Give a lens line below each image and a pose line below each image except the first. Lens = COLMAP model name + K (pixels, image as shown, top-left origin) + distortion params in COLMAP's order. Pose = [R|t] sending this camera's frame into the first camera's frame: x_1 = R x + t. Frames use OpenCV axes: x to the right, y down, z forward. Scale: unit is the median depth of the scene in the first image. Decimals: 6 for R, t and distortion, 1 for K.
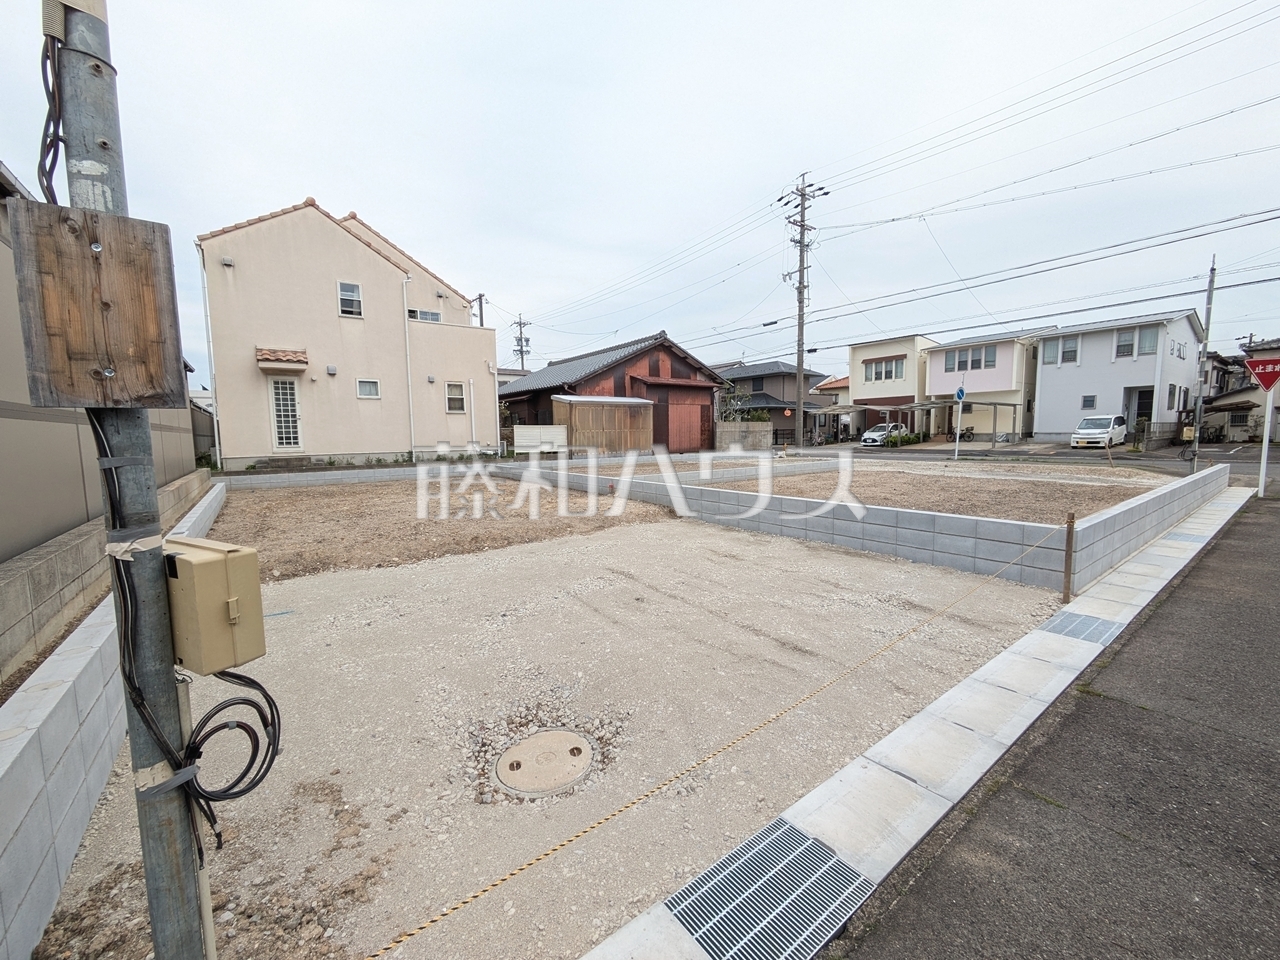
lens RADIAL K [[507.9, 0, 639.4], [0, 507.9, 478.5], [0, 0, 1]] dist [0.001854, -0.000881]
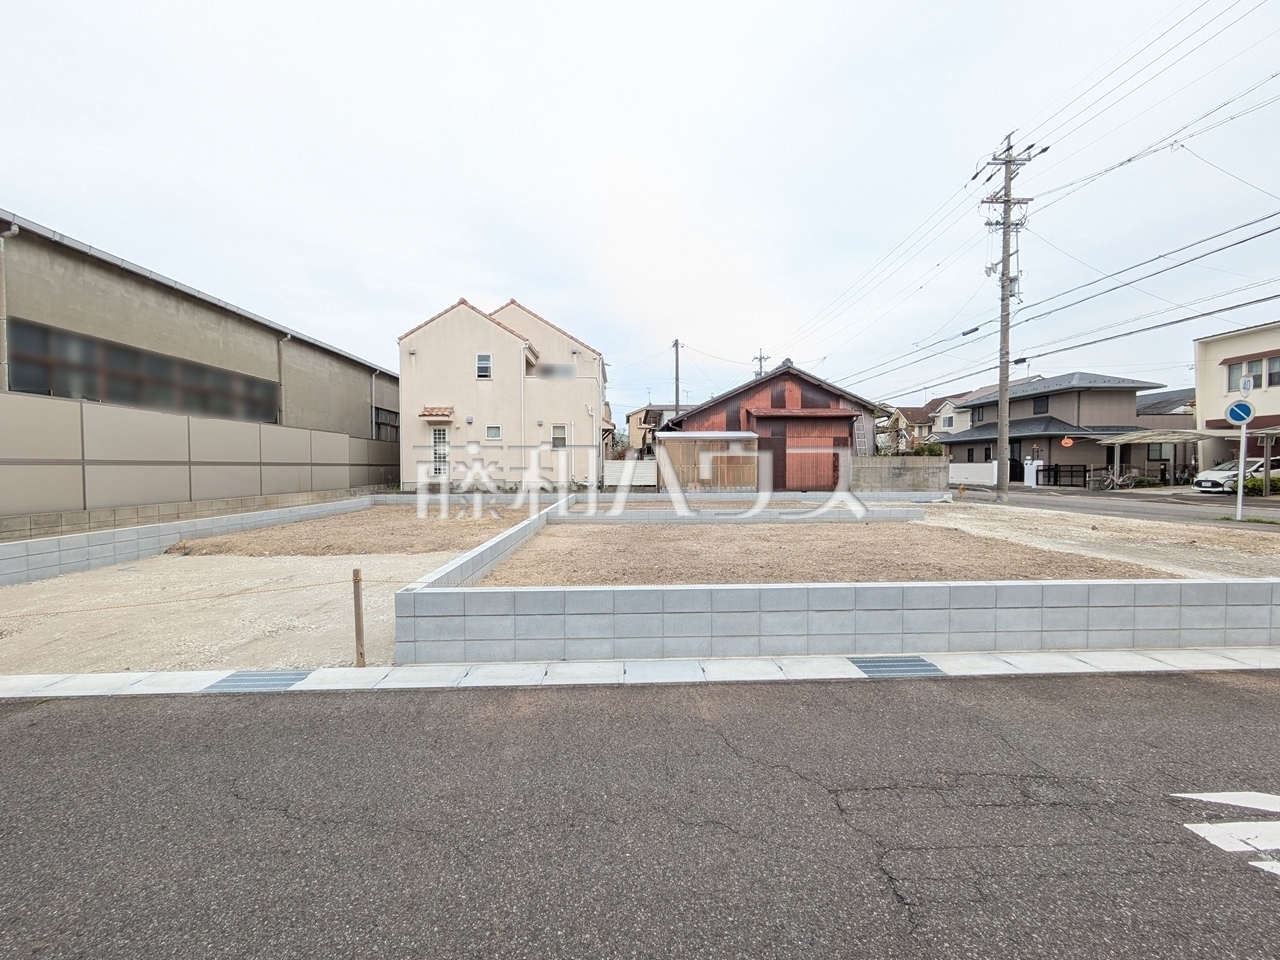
lens RADIAL K [[507.9, 0, 640.5], [0, 507.9, 479.0], [0, 0, 1]] dist [0.001854, -0.000881]
pose [[0.825085, 0.026562, -0.564384, 0.306027], [-0.059813, 0.997388, -0.040501, -0.015848], [0.561834, 0.067174, 0.824519, 0.085933]]
